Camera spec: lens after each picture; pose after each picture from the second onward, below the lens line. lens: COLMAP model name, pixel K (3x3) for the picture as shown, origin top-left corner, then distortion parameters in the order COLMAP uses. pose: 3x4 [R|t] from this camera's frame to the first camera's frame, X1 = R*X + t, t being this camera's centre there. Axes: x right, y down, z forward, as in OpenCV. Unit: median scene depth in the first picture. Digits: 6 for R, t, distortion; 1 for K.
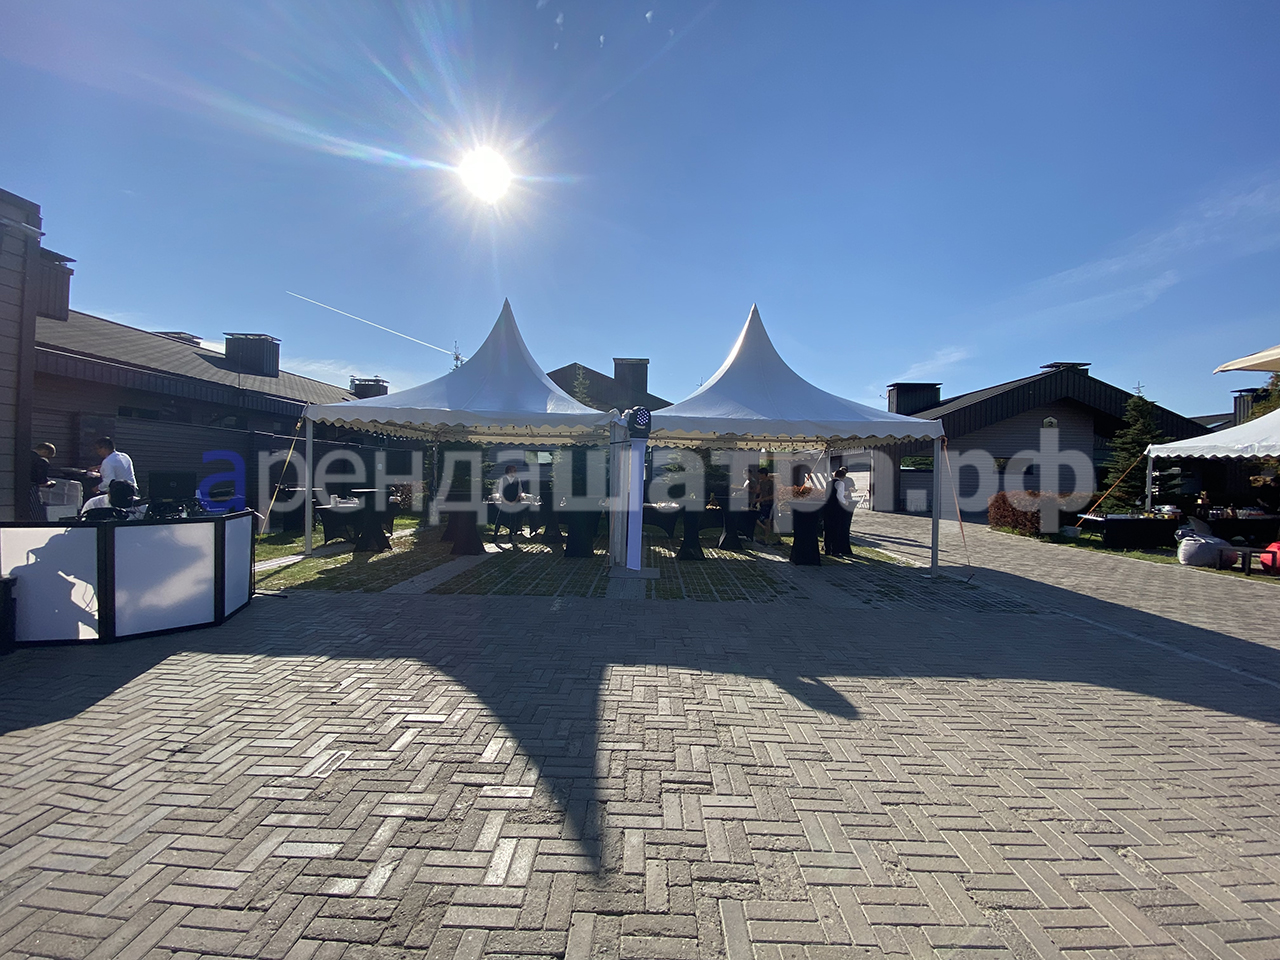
lens RADIAL K [[509.6, 0, 639.0], [0, 509.6, 474.8], [0, 0, 1]] dist [-0.002981, -0.000347]
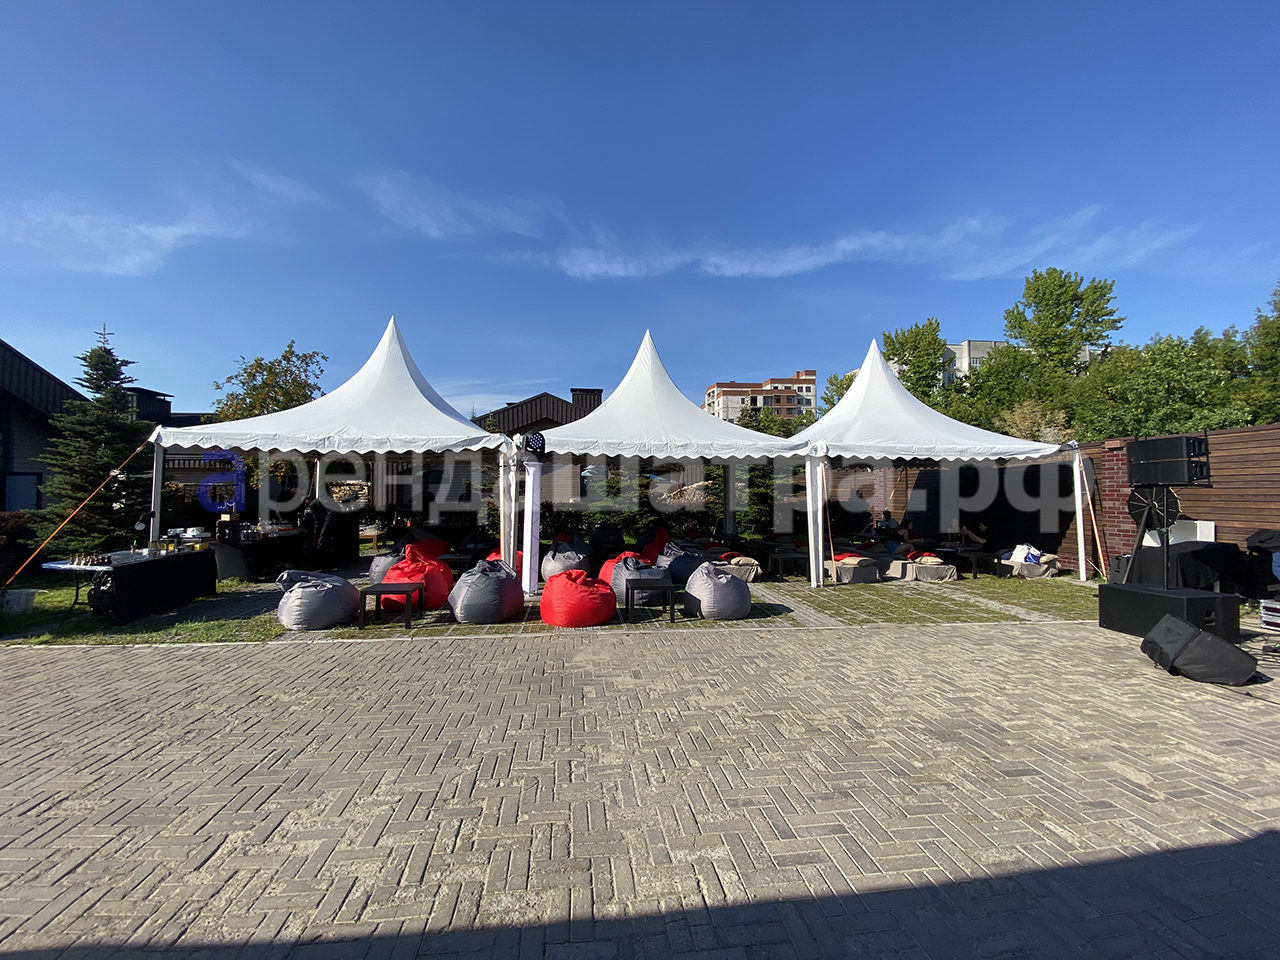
lens RADIAL K [[509.6, 0, 638.6], [0, 509.6, 475.1], [0, 0, 1]] dist [-0.002981, -0.000347]
pose [[-0.157994, 0.024552, 0.987135, 0.344641], [-0.001751, 0.999682, -0.025144, 0.011105], [-0.987438, -0.005701, -0.157901, 0.552244]]
